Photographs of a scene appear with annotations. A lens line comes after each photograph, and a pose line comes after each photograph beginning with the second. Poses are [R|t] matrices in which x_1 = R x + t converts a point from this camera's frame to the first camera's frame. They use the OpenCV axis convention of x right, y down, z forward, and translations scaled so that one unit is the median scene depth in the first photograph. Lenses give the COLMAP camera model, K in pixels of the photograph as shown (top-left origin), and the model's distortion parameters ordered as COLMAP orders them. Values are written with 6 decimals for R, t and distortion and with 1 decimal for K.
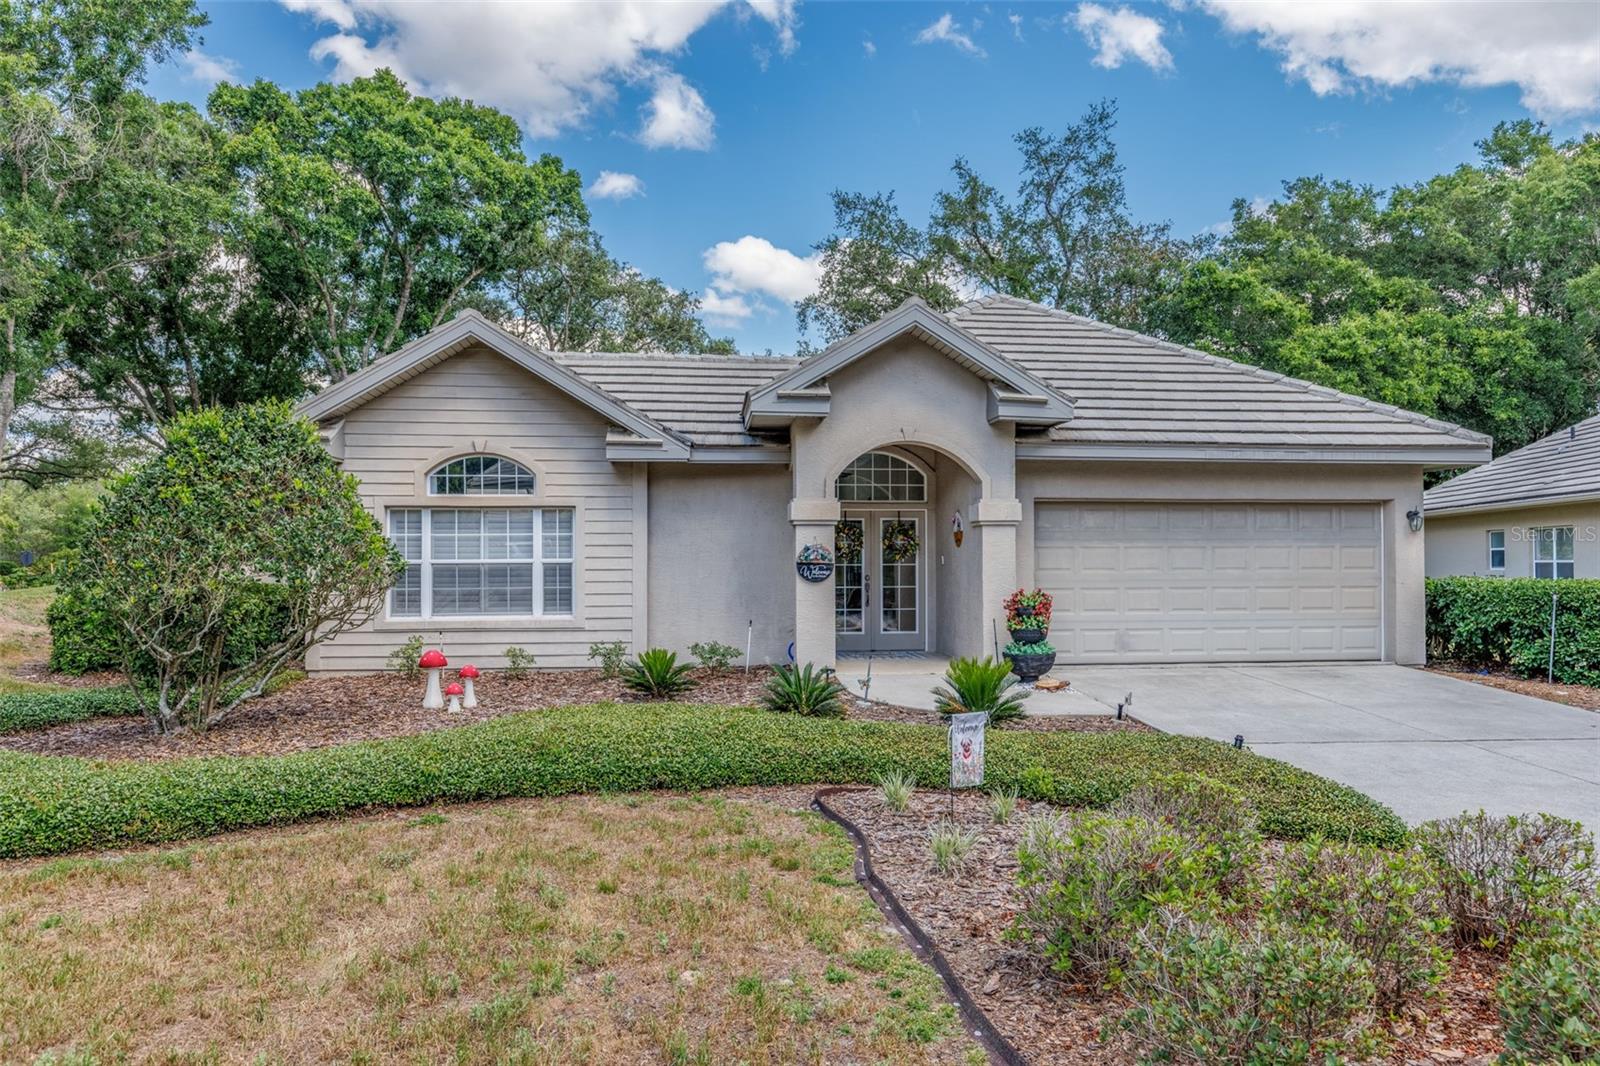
lens RADIAL K [[1096.0, 0, 812.2], [0, 1096.0, 537.6], [0, 0, 1]] dist [-0.003571, 0.004572]
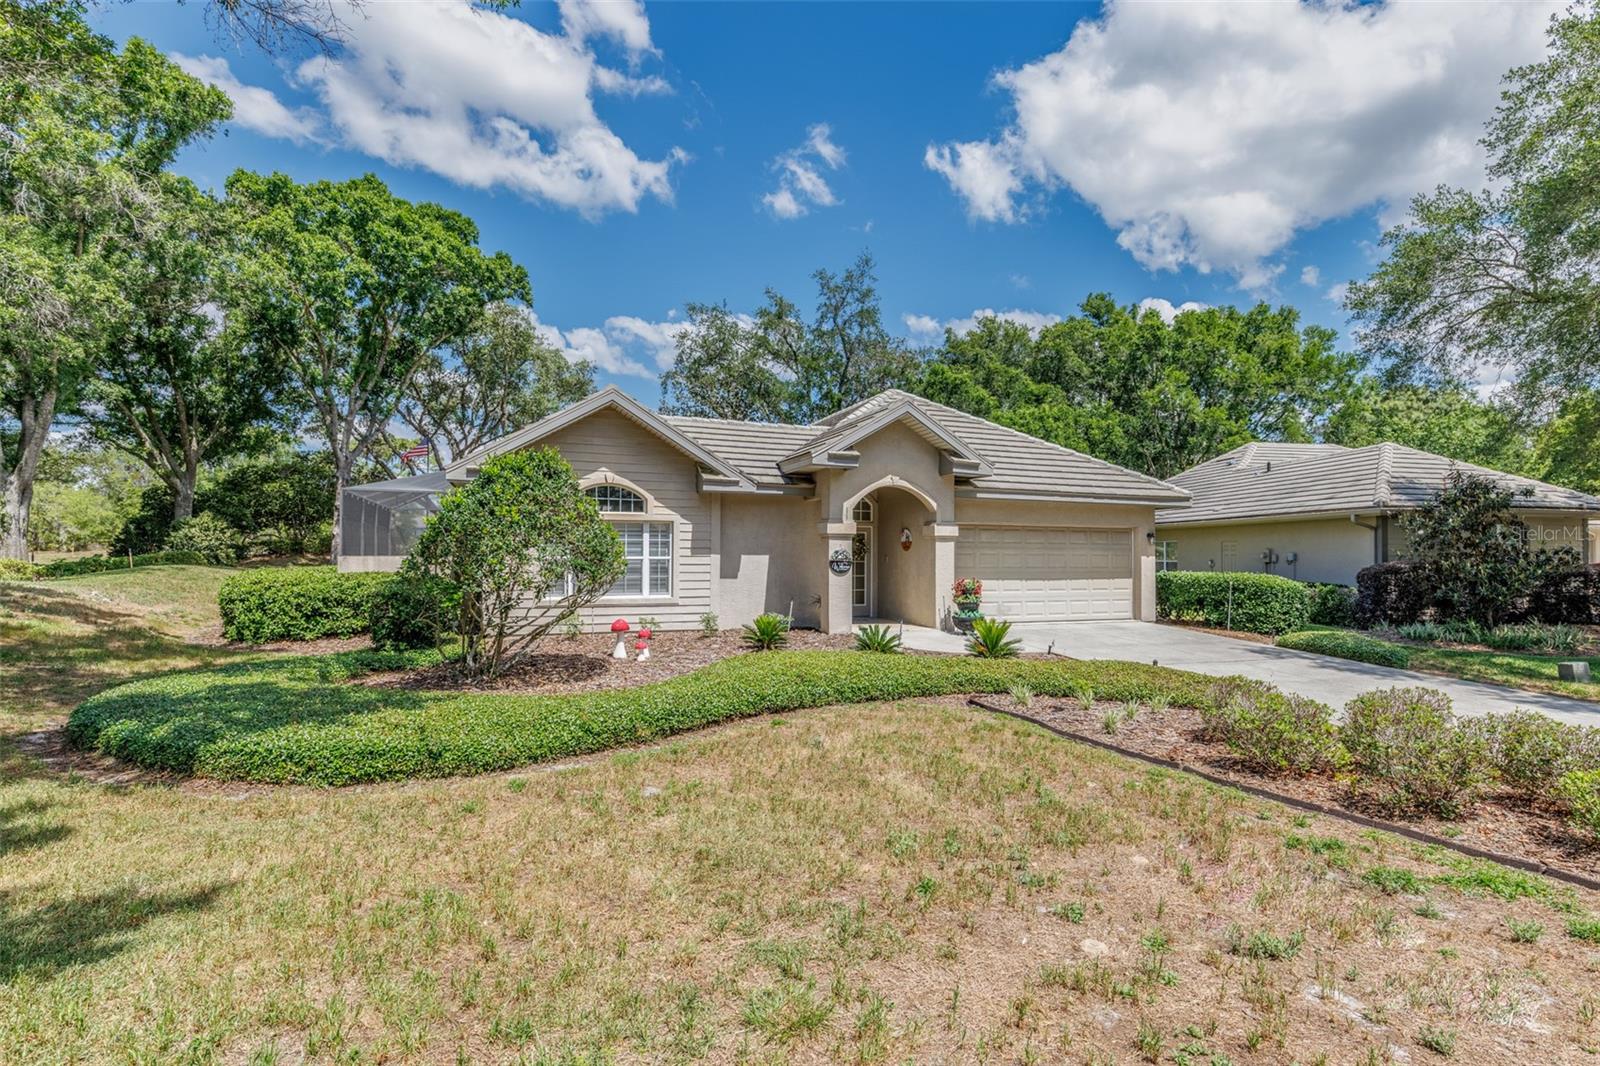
lens RADIAL K [[775.8, 0, 809.2], [0, 775.8, 539.1], [0, 0, 1]] dist [0.014882, -0.001861]
pose [[0.965925, 0.013988, 0.258444, -0.295428], [-0.014005, 0.999900, -0.001775, -0.005504], [-0.258443, -0.001905, 0.966025, -0.056895]]
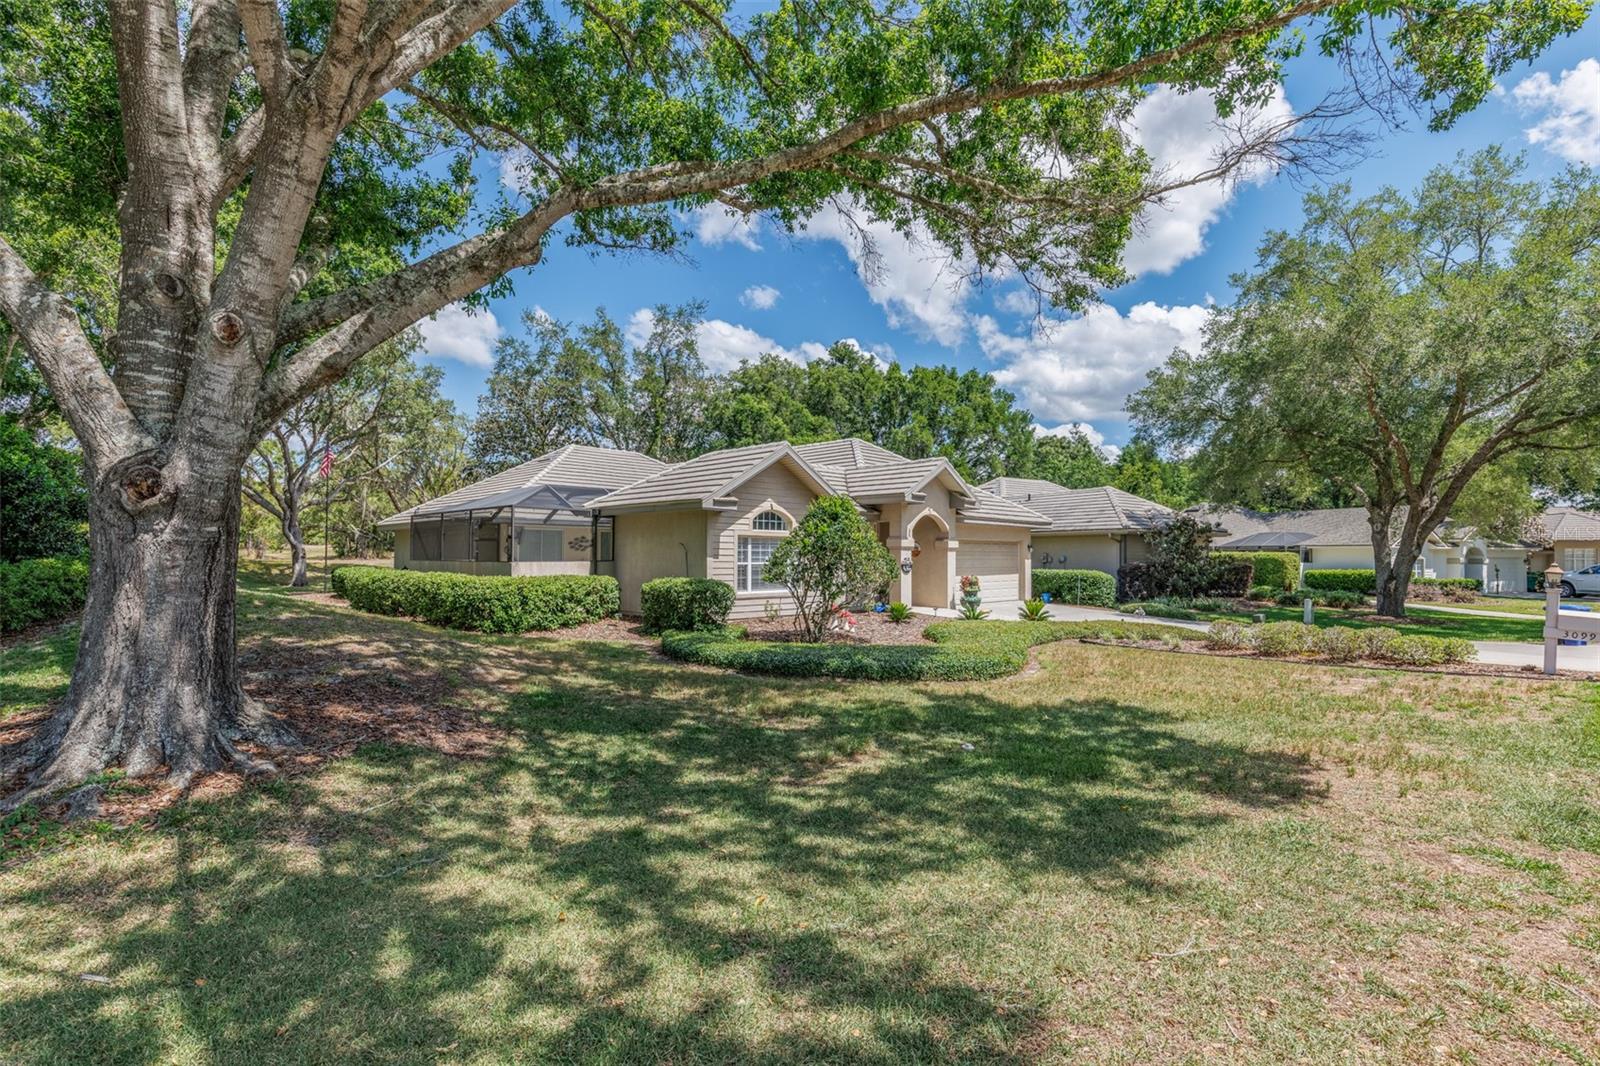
lens RADIAL K [[775.8, 0, 809.8], [0, 775.8, 535.1], [0, 0, 1]] dist [0.014882, -0.001861]
pose [[0.770527, 0.026655, 0.636849, -1.101054], [-0.018248, 0.999638, -0.019761, -0.003632], [-0.637146, 0.003606, 0.770735, -0.140955]]
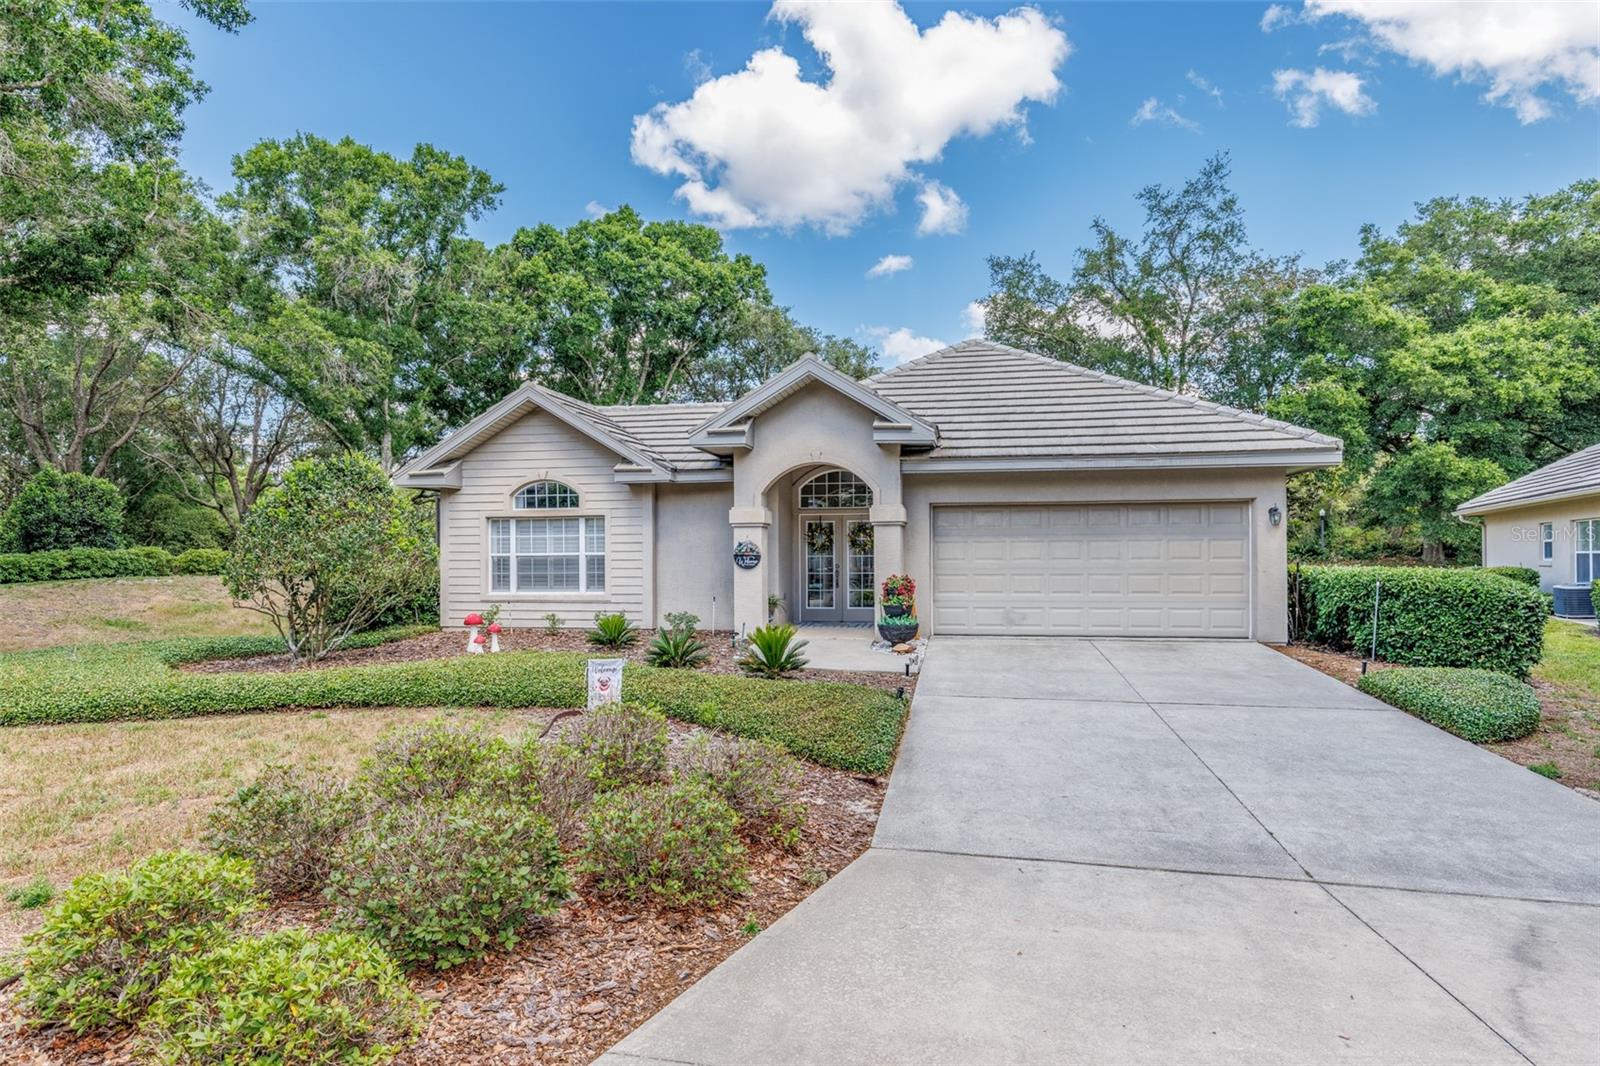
lens RADIAL K [[861.5, 0, 806.5], [0, 861.5, 544.8], [0, 0, 1]] dist [0.004035, 0.000052]
pose [[0.958388, -0.006413, -0.285396, 0.338247], [0.009264, 0.999920, 0.008642, 0.002030], [0.285317, -0.010926, 0.958371, 0.001245]]
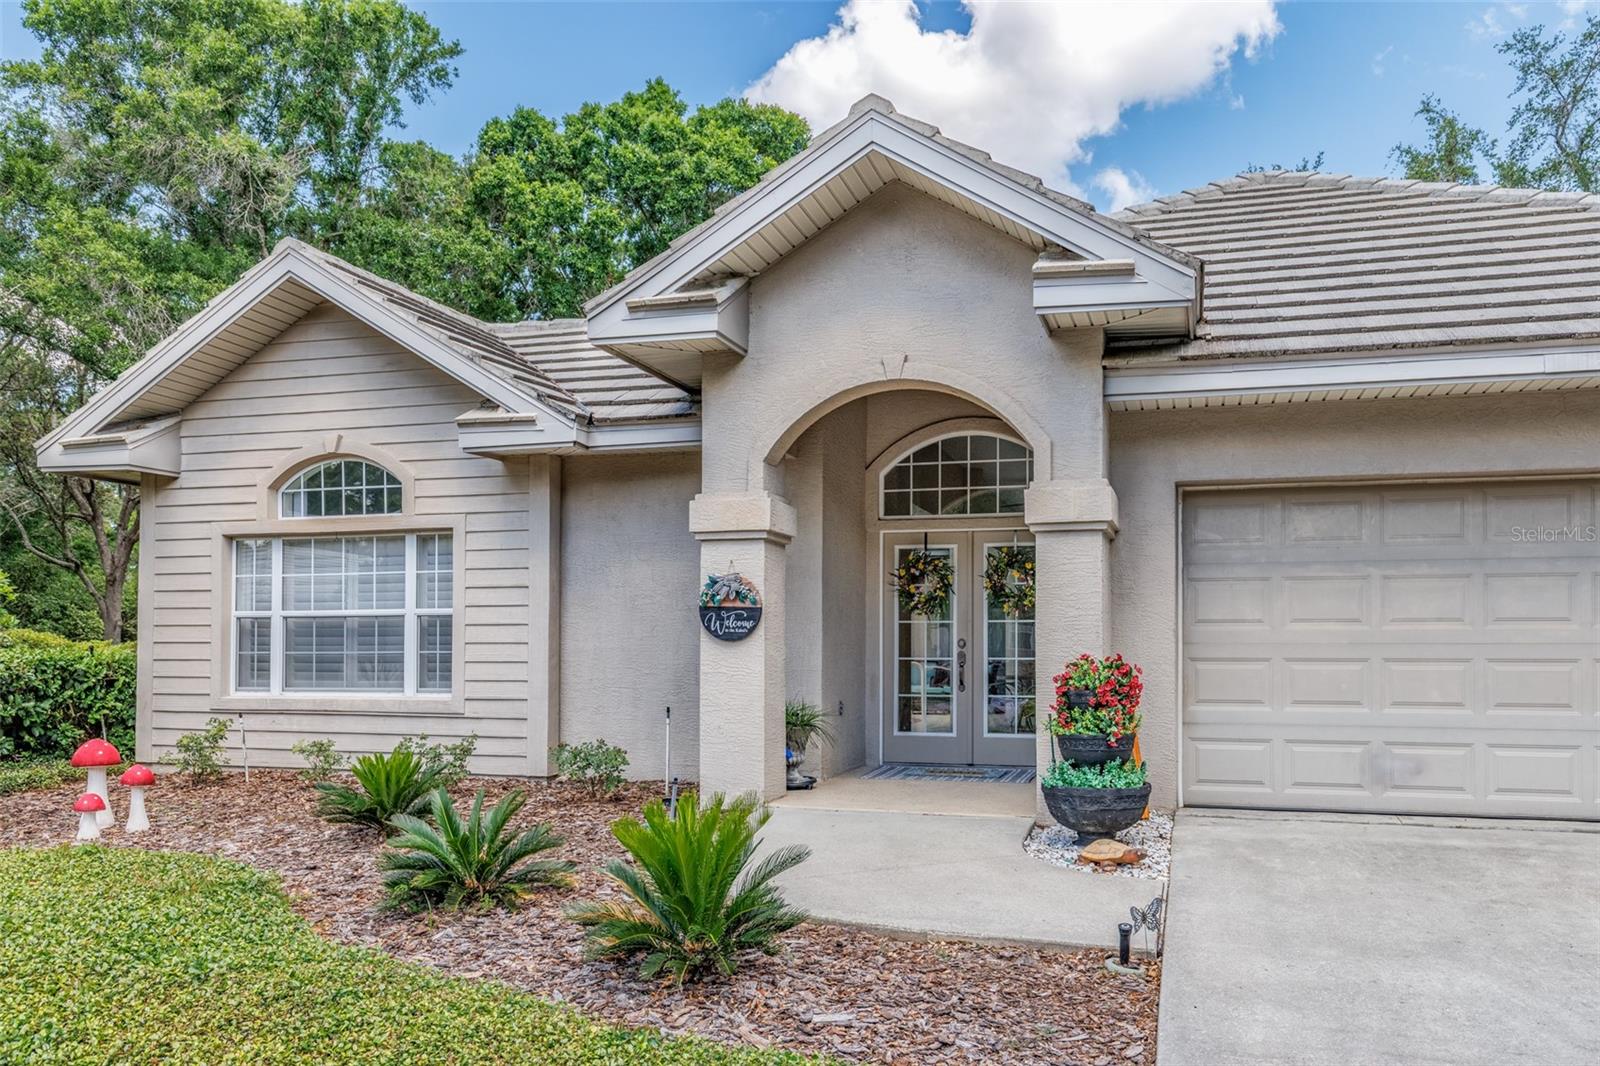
lens RADIAL K [[1184.7, 0, 857.5], [0, 1184.7, 623.5], [0, 0, 1]] dist [0.010507, -0.012468]
pose [[0.927908, -0.004498, -0.372782, 0.261886], [0.003654, 0.999989, -0.002972, 0.030146], [0.372791, 0.001396, 0.927914, 0.410226]]
